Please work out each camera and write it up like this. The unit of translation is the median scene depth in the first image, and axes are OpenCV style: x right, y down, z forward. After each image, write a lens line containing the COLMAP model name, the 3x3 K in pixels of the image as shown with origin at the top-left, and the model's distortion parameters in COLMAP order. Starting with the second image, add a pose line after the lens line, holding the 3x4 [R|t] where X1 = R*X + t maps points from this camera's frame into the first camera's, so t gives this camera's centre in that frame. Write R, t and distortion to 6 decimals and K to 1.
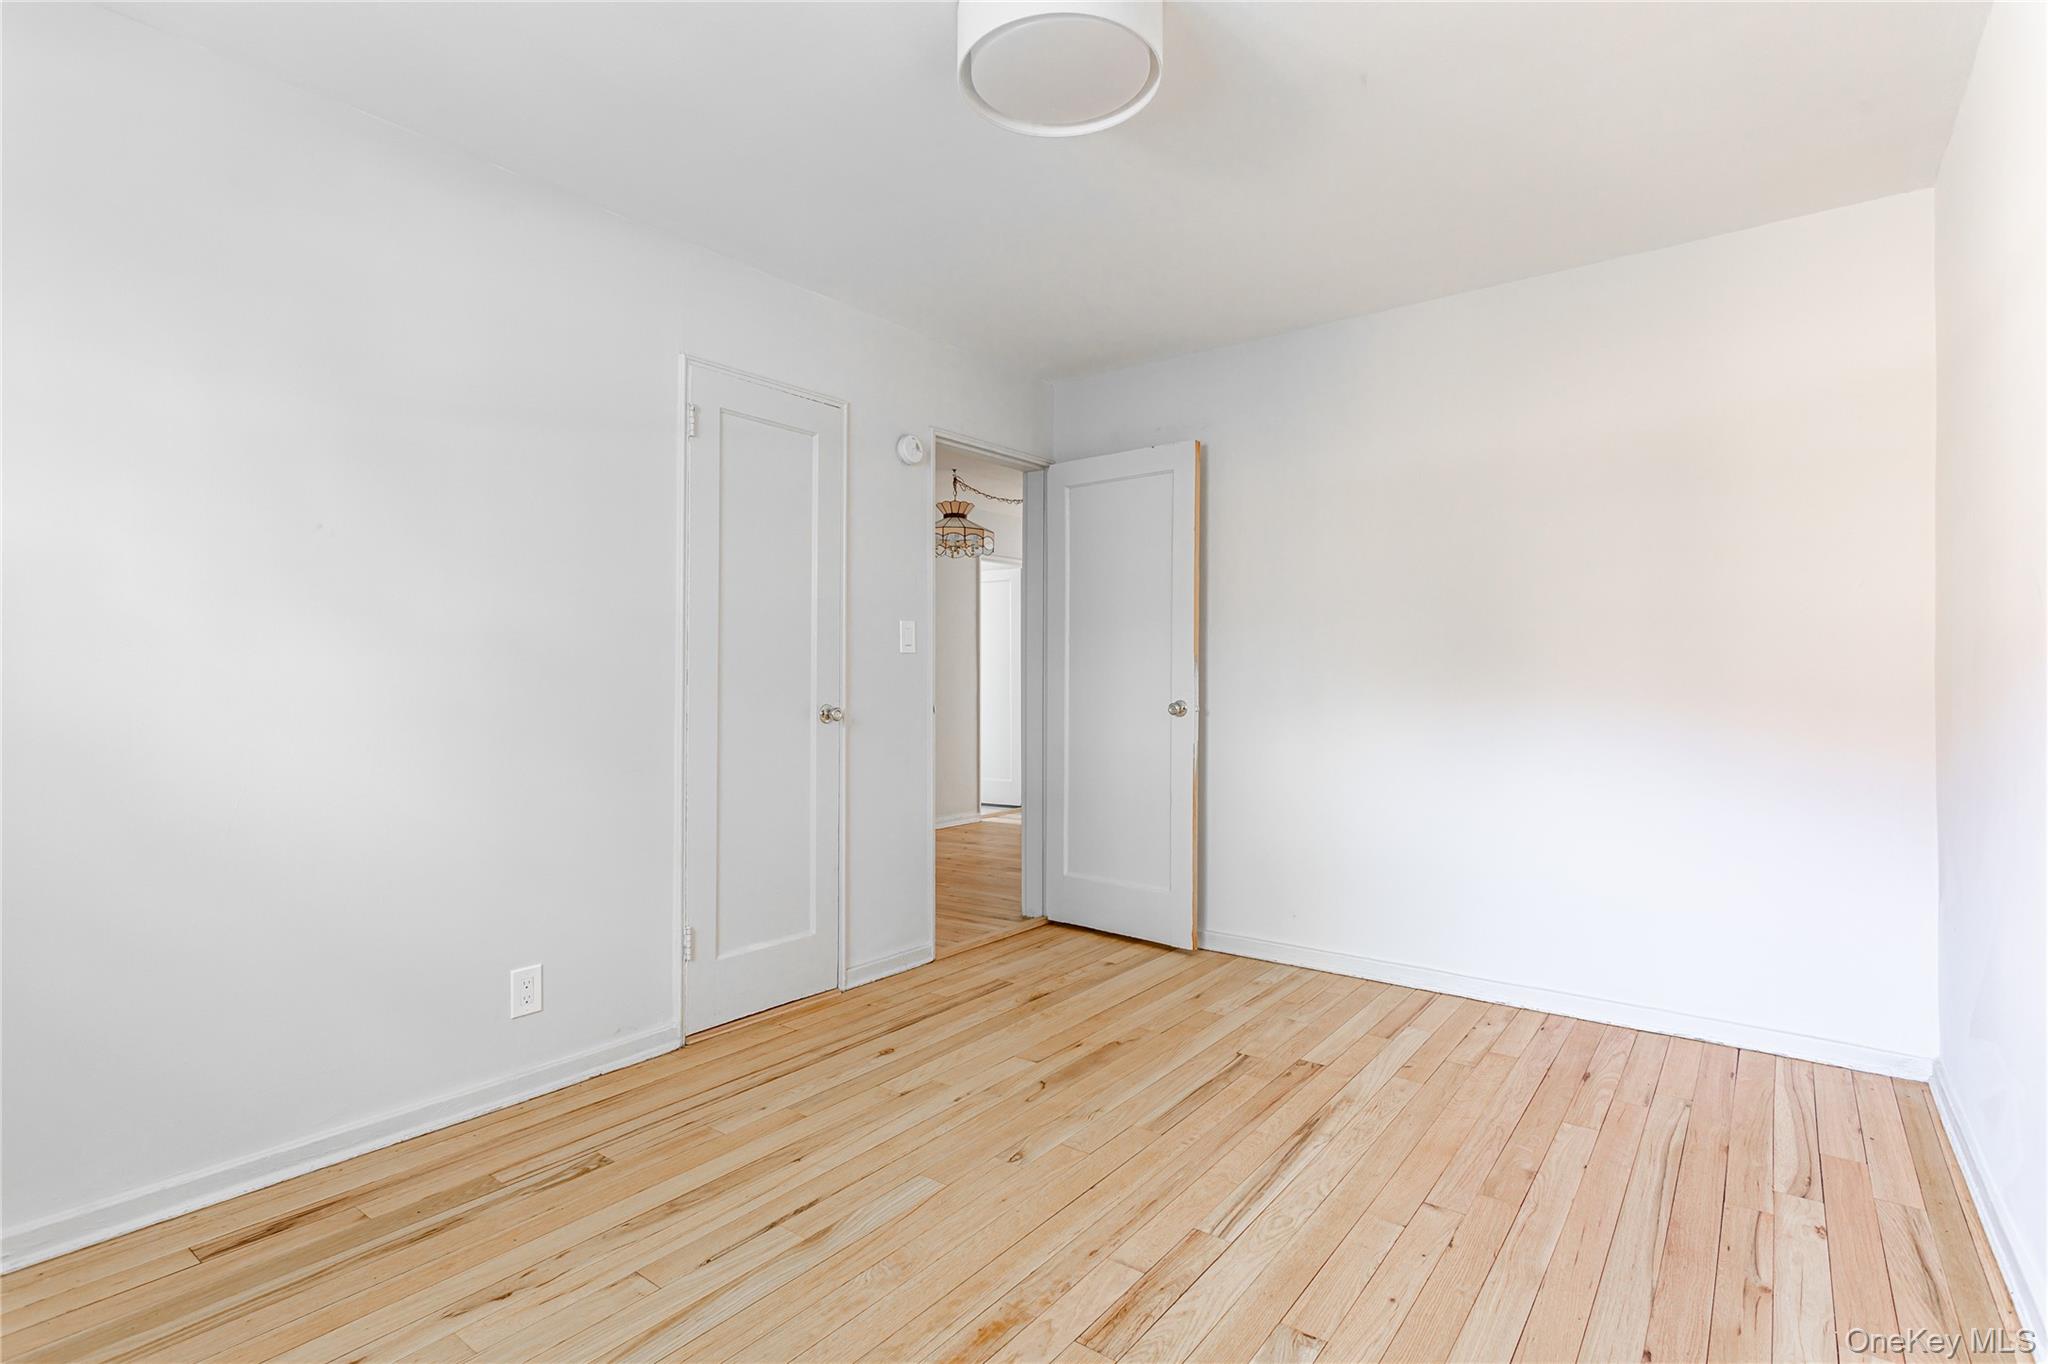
lens RADIAL K [[986.9, 0, 1024.0], [0, 986.9, 682.0], [0, 0, 1]] dist [-0.000754, -0.000234]
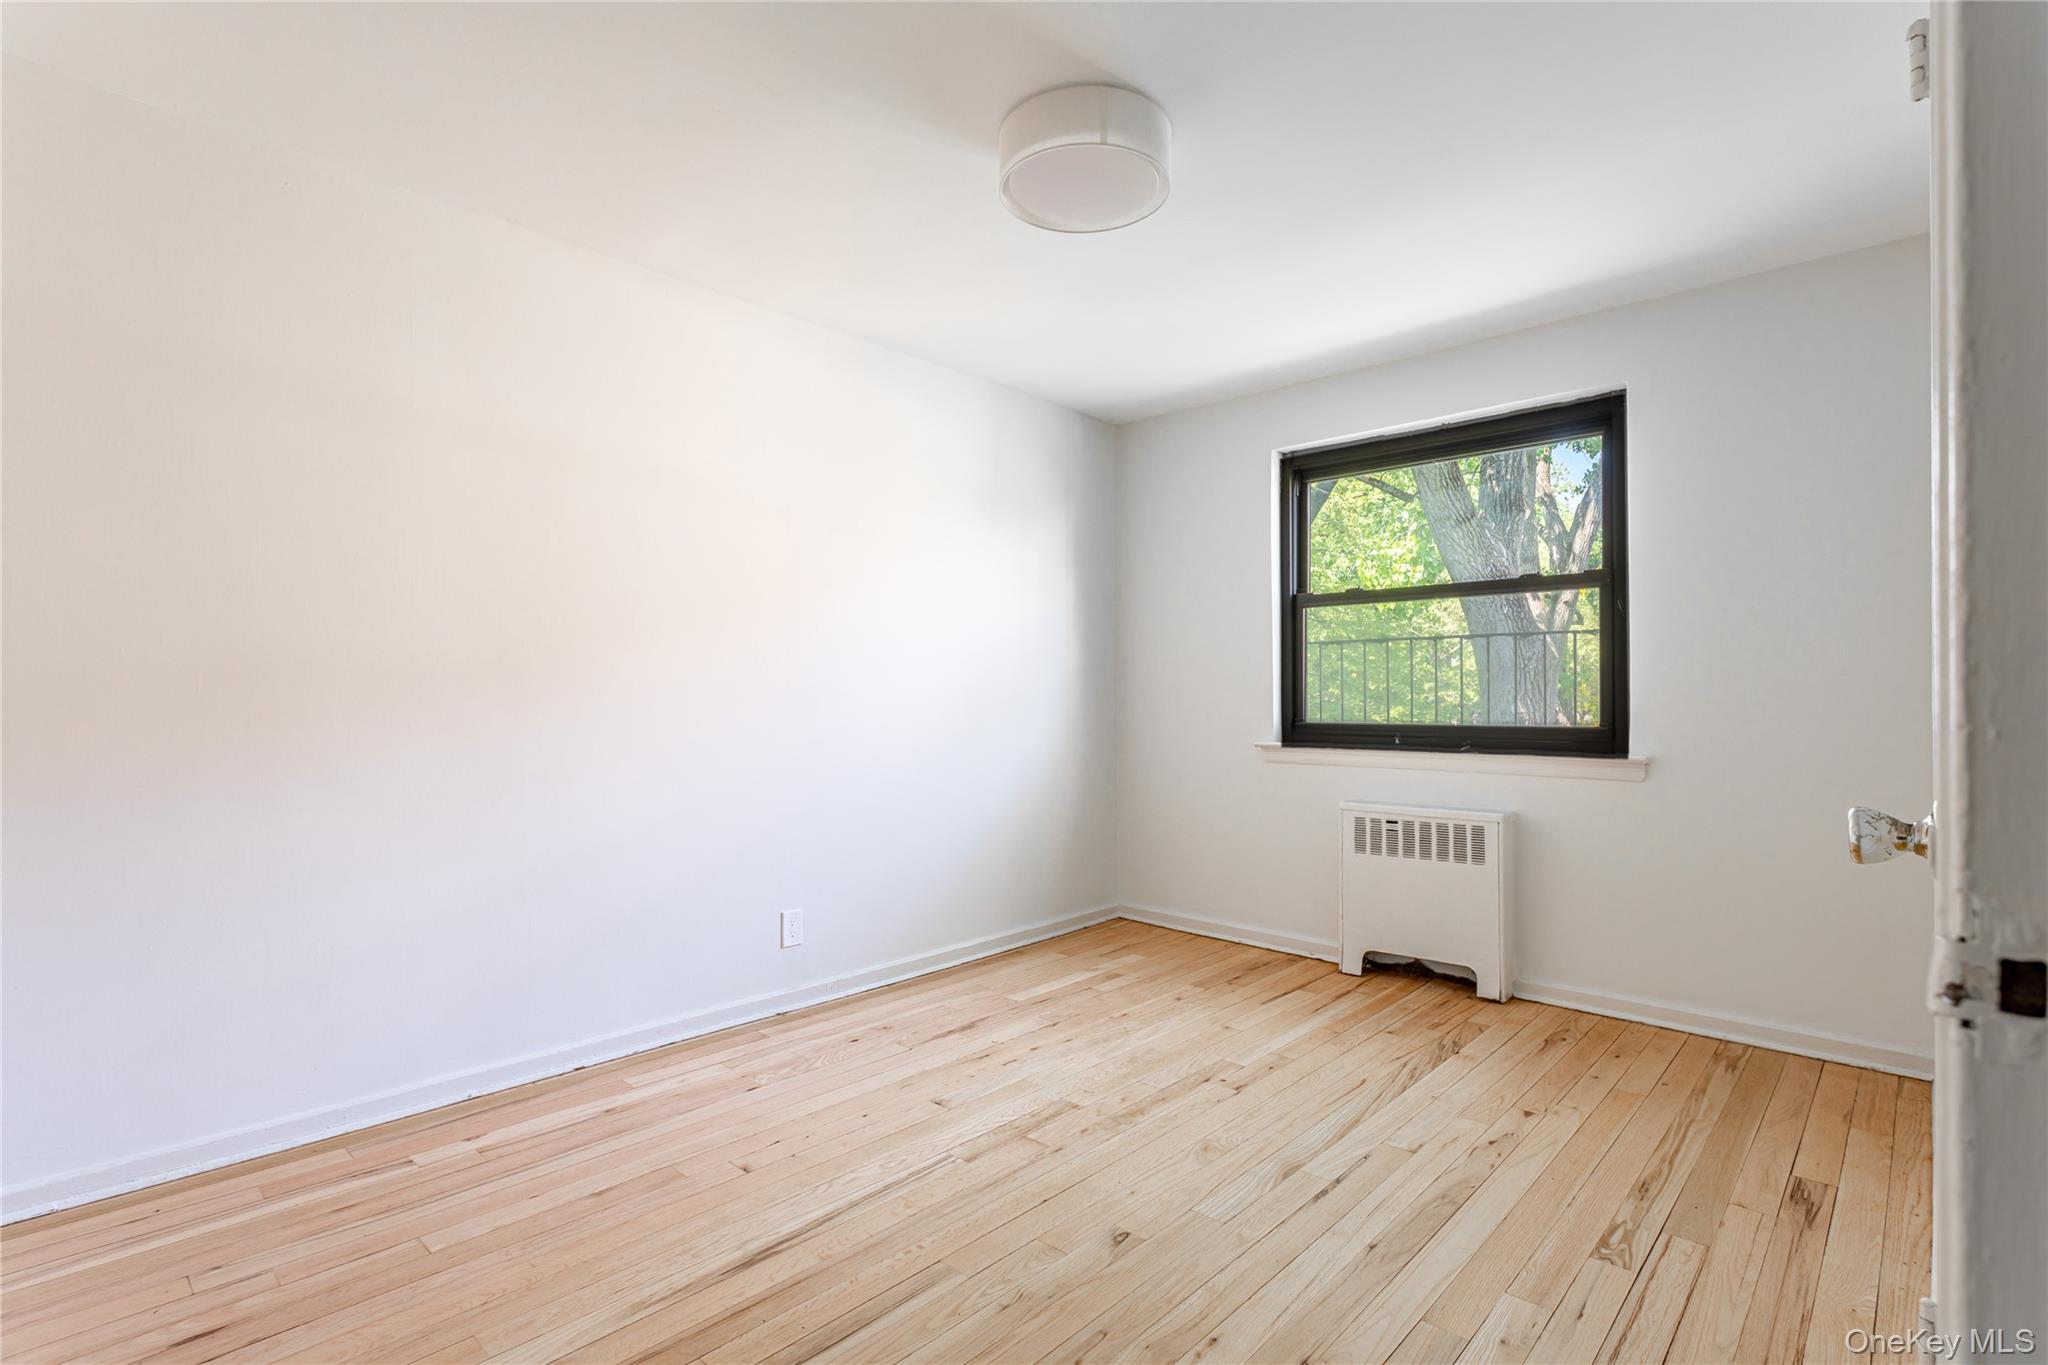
lens RADIAL K [[986.9, 0, 1024.0], [0, 986.9, 682.5], [0, 0, 1]] dist [-0.000754, -0.000234]
pose [[-0.994746, 0.000782, 0.102370, -0.012787], [-0.000039, 0.999968, -0.008015, -0.008622], [-0.102373, -0.007977, -0.994714, 1.975727]]
